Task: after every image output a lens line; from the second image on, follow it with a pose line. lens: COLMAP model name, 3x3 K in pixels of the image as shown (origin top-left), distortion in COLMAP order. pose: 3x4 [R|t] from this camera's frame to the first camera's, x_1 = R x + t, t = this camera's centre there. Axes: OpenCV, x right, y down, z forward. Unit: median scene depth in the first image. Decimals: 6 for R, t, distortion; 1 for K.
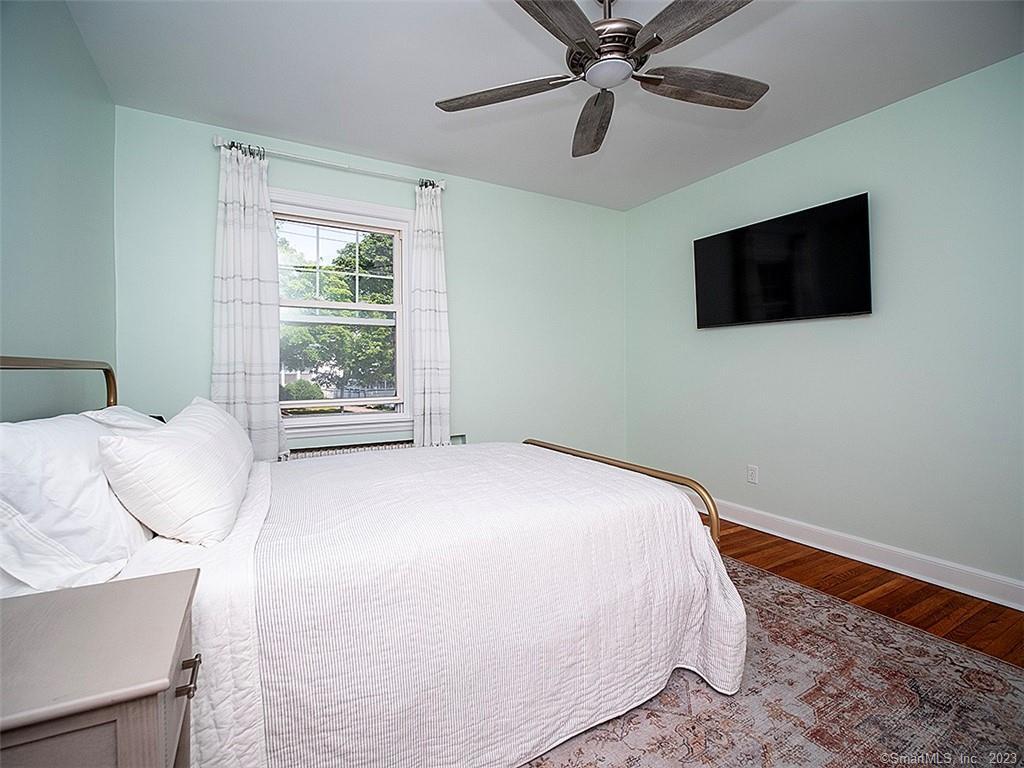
lens RADIAL K [[474.4, 0, 514.6], [0, 474.4, 362.7], [0, 0, 1]] dist [-0.015800, -0.000924]
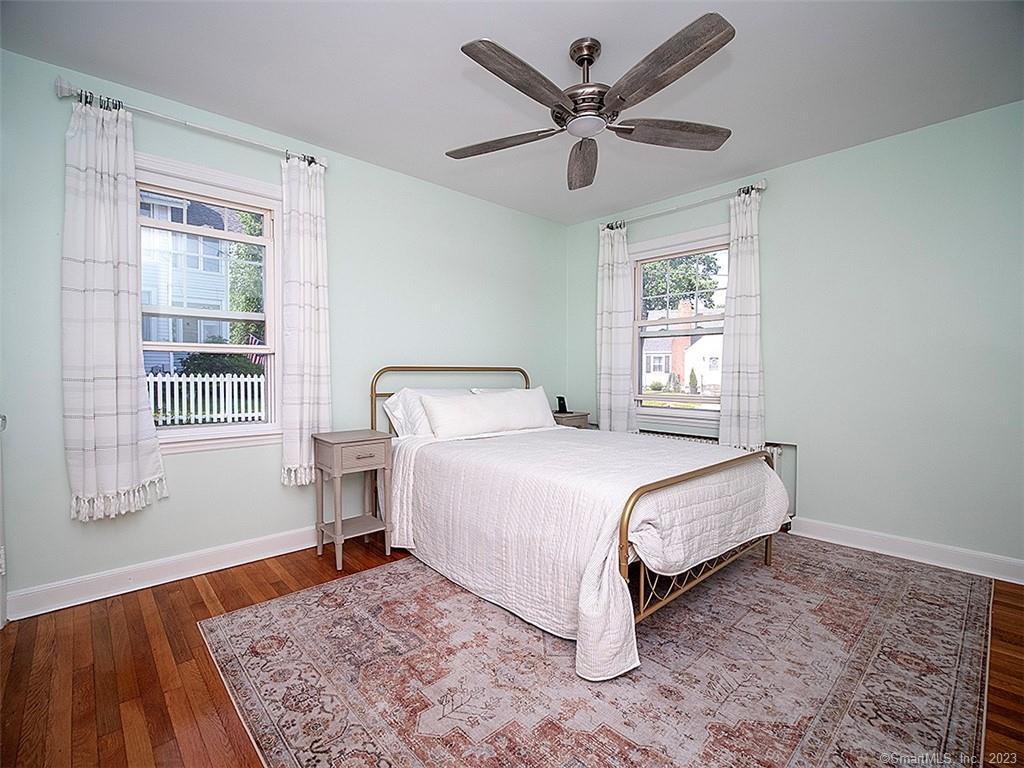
lens RADIAL K [[474.4, 0, 514.6], [0, 474.4, 362.7], [0, 0, 1]] dist [-0.015800, -0.000924]
pose [[0.226790, -0.012203, -0.973867, 1.299383], [0.006891, 0.999917, -0.010925, 0.000075], [0.973919, -0.004234, 0.226855, 0.534443]]
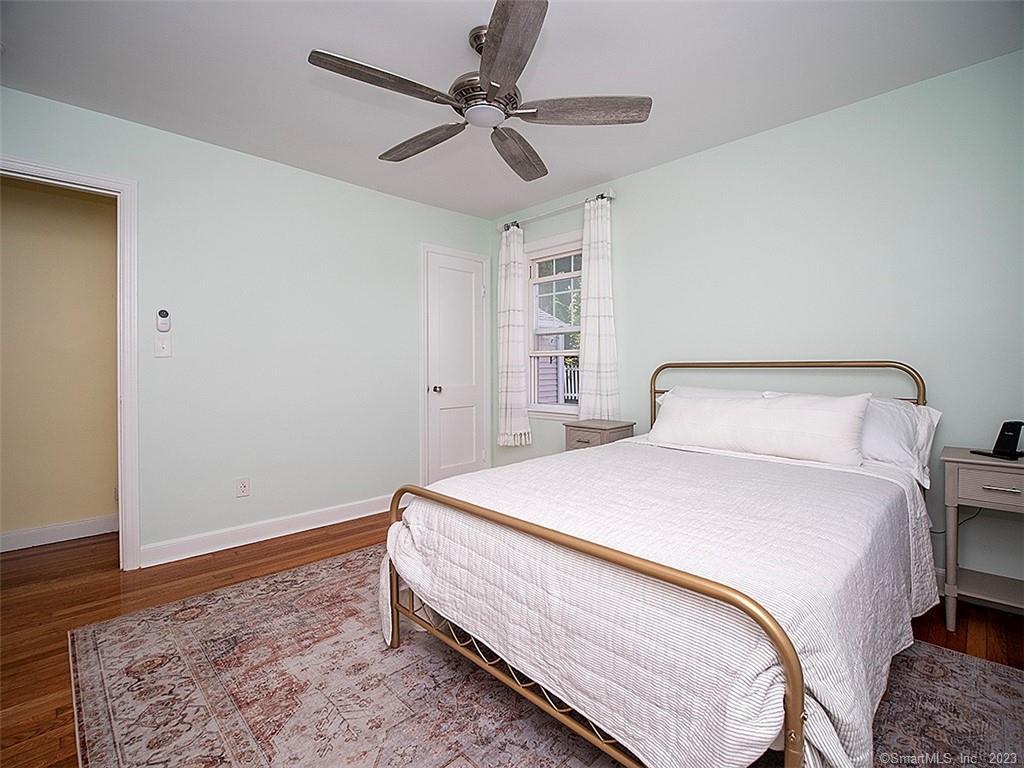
lens RADIAL K [[474.4, 0, 514.6], [0, 474.4, 362.7], [0, 0, 1]] dist [-0.015800, -0.000924]
pose [[-0.966507, 0.007320, -0.256534, 0.416071], [0.011808, 0.999803, -0.015960, 0.011576], [0.256367, -0.018455, -0.966403, 2.056071]]
